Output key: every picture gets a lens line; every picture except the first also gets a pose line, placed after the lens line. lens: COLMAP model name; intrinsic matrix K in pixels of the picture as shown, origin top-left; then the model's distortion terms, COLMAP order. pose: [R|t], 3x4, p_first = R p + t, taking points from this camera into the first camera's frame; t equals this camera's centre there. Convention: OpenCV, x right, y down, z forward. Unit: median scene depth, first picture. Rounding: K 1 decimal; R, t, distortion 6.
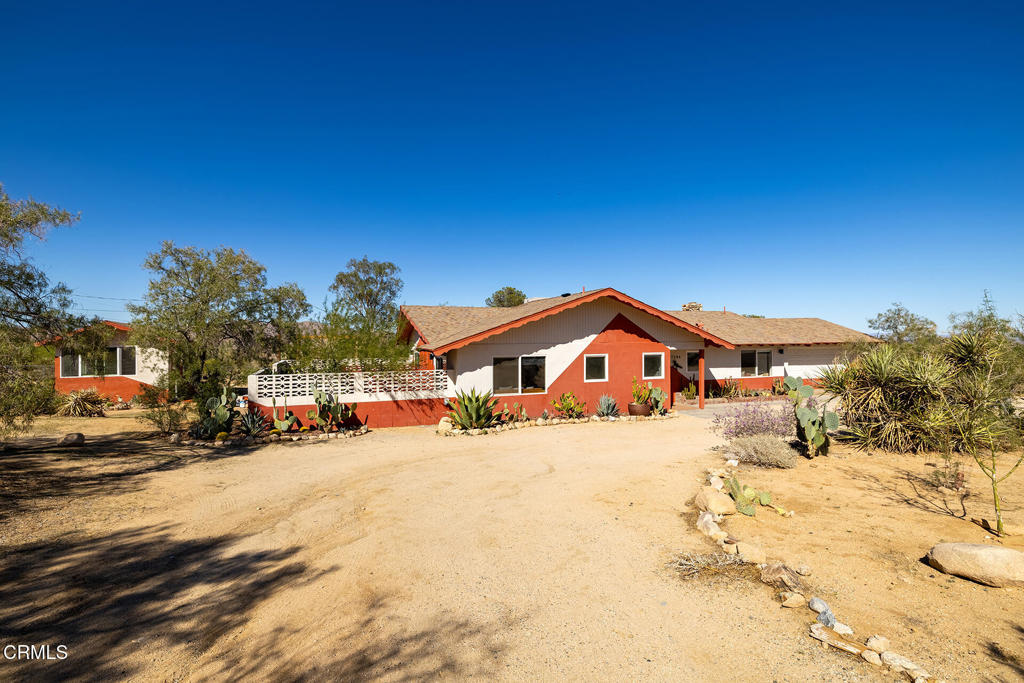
lens RADIAL K [[457.0, 0, 511.6], [0, 457.0, 341.0], [0, 0, 1]] dist [-0.002117, 0.000055]
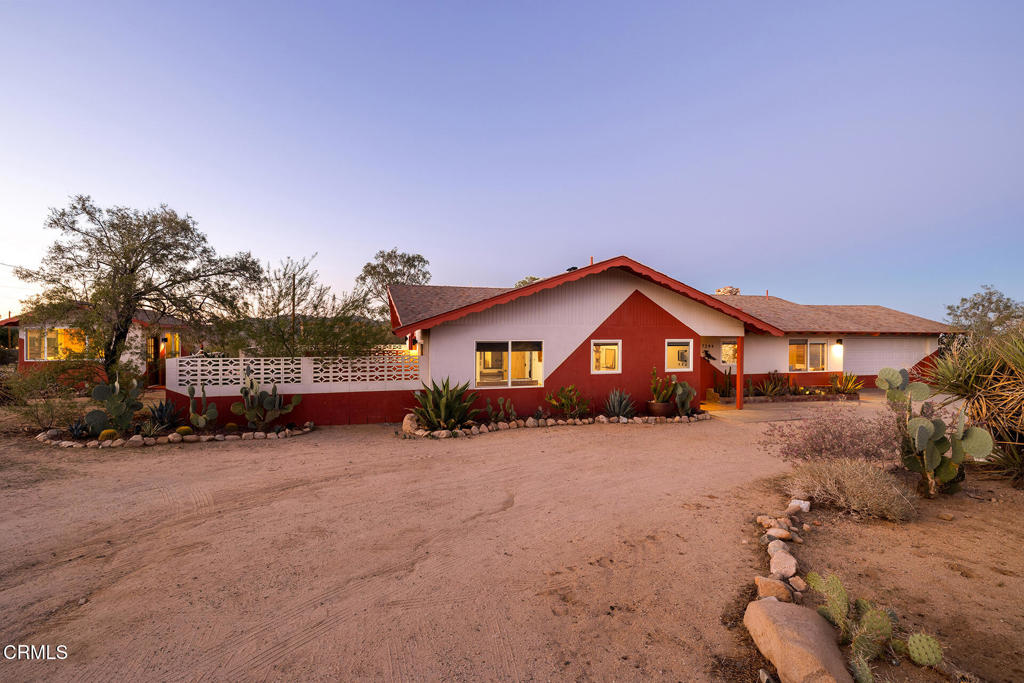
lens RADIAL K [[440.7, 0, 511.1], [0, 440.7, 336.5], [0, 0, 1]] dist [0.009113, 0.000209]
pose [[0.997082, 0.009429, -0.075756, 0.082599], [-0.009198, 0.999952, 0.003397, 0.024373], [0.075785, -0.002690, 0.997121, 0.224068]]
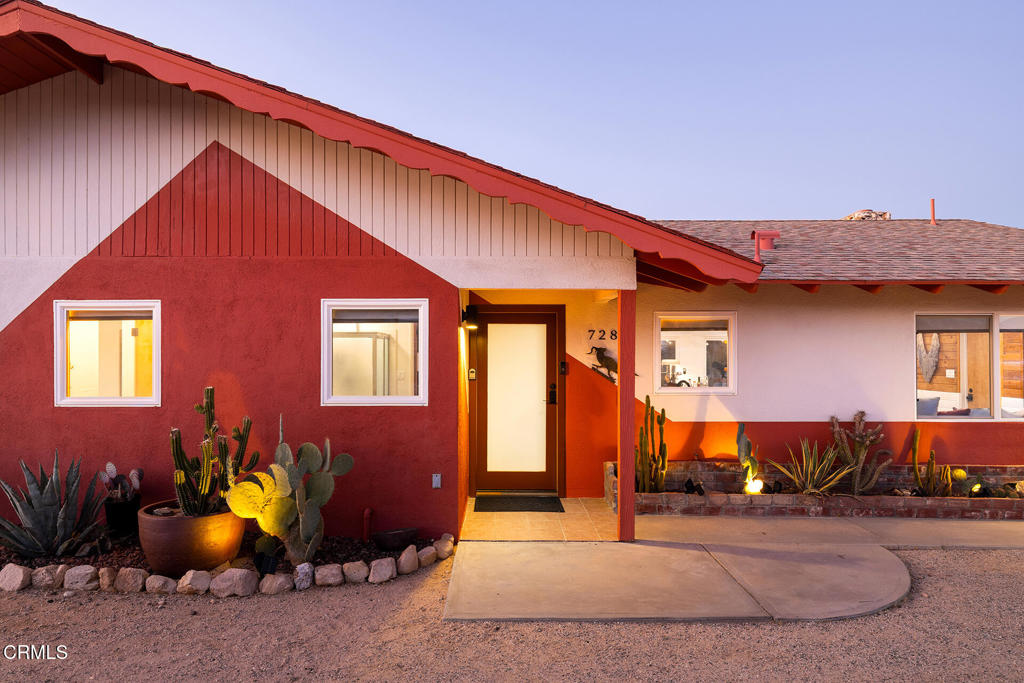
lens RADIAL K [[600.0, 0, 512.8], [0, 600.0, 347.5], [0, 0, 1]] dist [0.001150, 0.000153]
pose [[0.935638, 0.003718, -0.352942, 0.562604], [-0.008437, 0.999894, -0.011832, 0.062760], [0.352860, 0.014048, 0.935571, 0.824132]]
